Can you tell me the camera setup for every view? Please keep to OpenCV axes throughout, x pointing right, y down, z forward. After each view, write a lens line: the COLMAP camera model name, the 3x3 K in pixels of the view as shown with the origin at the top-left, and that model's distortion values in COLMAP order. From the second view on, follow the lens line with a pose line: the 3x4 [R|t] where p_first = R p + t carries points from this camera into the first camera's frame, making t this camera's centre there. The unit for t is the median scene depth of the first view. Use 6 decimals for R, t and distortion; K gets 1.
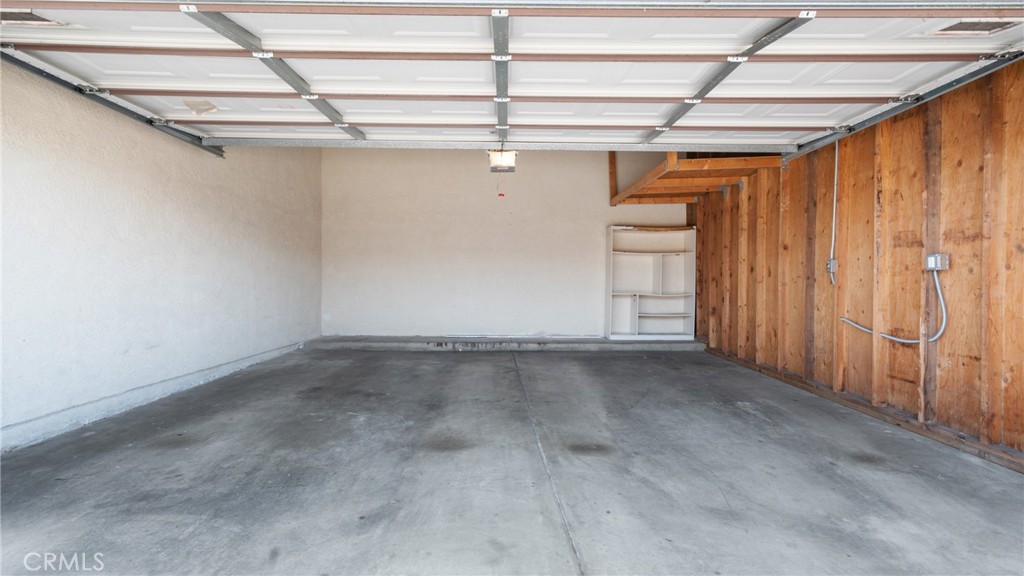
lens RADIAL K [[457.5, 0, 518.1], [0, 457.5, 287.9], [0, 0, 1]] dist [-0.006509, 0.002182]
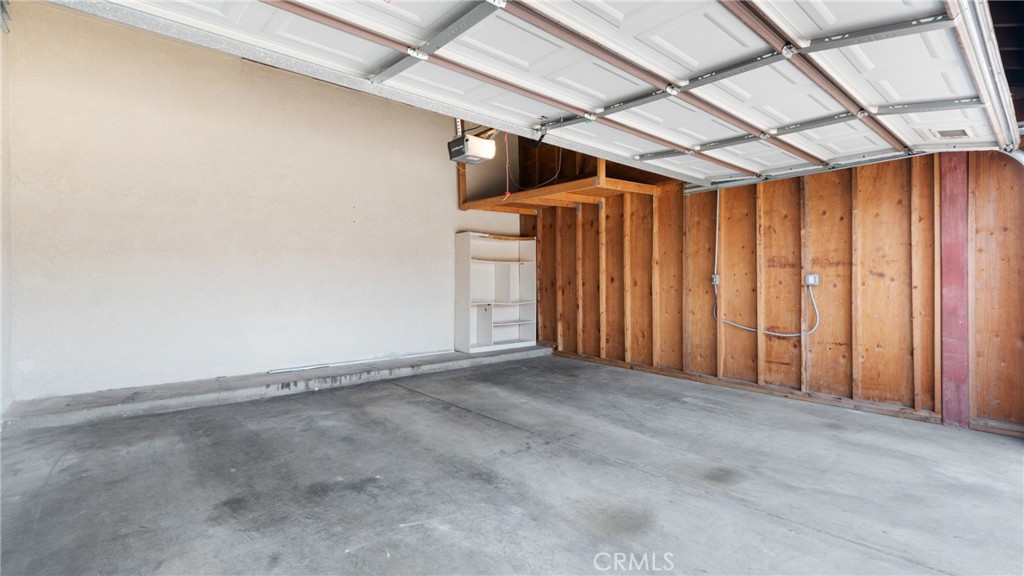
lens RADIAL K [[457.5, 0, 513.6], [0, 457.5, 281.0], [0, 0, 1]] dist [-0.006509, 0.002182]
pose [[0.769073, -0.003590, 0.639151, -0.647644], [0.014698, 0.999819, -0.012070, -0.042378], [-0.638992, 0.018677, 0.768987, 0.435485]]
